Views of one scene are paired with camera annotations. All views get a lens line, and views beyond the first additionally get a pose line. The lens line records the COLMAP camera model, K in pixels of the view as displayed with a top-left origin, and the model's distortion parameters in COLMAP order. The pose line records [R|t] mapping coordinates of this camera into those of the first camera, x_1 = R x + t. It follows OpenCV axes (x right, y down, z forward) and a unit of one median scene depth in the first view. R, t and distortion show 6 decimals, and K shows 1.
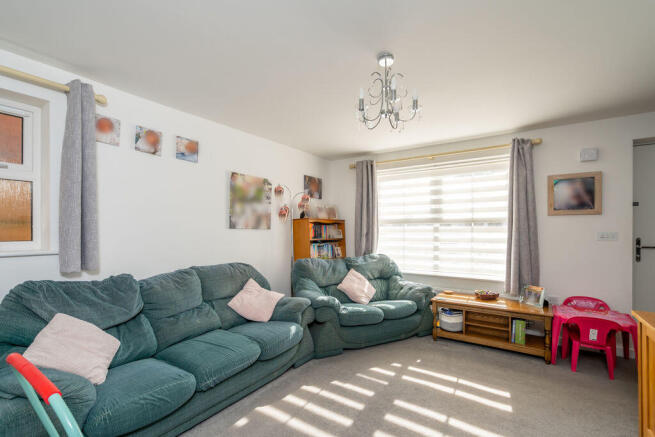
lens RADIAL K [[301.8, 0, 316.0], [0, 301.8, 225.7], [0, 0, 1]] dist [0.001312, 0.000228]
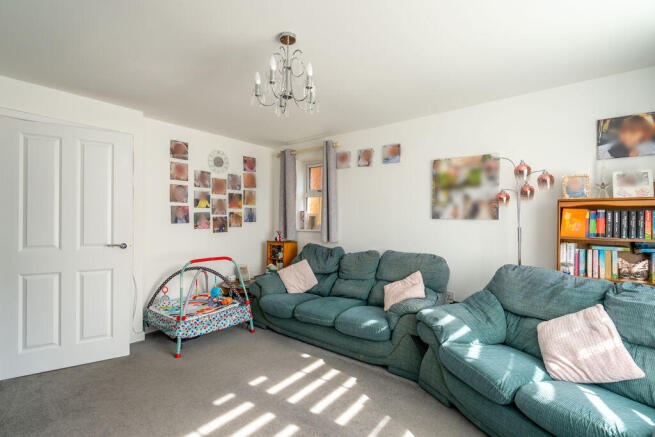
lens RADIAL K [[296.9, 0, 327.5], [0, 296.9, 218.5], [0, 0, 1]] dist [0.000934, 0.000145]
pose [[-0.040226, -0.005514, -0.999175, 0.741483], [0.010930, 0.999923, -0.005958, 0.011301], [0.999131, -0.011161, -0.040162, 0.756212]]
